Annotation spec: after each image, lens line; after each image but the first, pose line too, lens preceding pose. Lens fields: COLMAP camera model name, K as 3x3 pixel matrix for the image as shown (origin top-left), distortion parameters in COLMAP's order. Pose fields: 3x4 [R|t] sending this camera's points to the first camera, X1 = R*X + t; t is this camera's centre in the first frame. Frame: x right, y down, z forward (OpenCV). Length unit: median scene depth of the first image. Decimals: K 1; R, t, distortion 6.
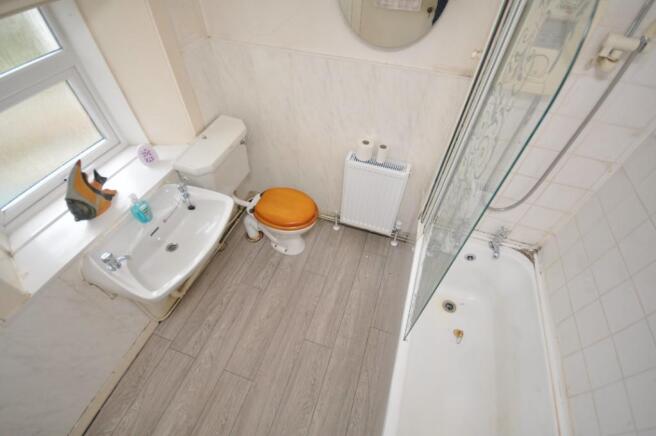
lens RADIAL K [[288.6, 0, 327.0], [0, 288.6, 218.5], [0, 0, 1]] dist [0.010116, -0.016149]
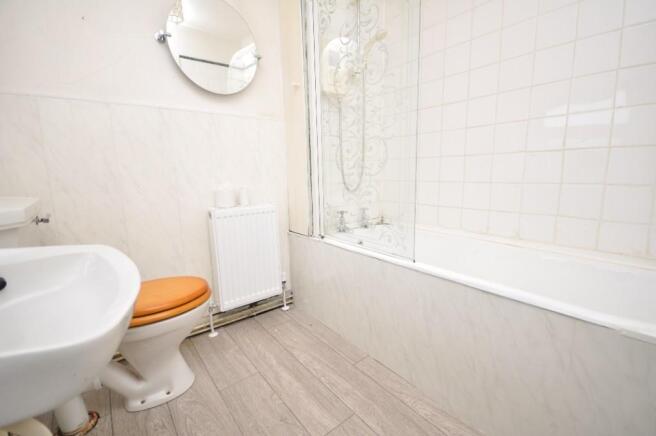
lens RADIAL K [[288.6, 0, 327.0], [0, 288.6, 218.5], [0, 0, 1]] dist [0.010116, -0.016149]
pose [[0.549700, -0.174650, 0.816901, -0.407365], [0.649478, 0.704361, -0.286450, 0.255094], [-0.525365, 0.688021, 0.500619, 0.360627]]
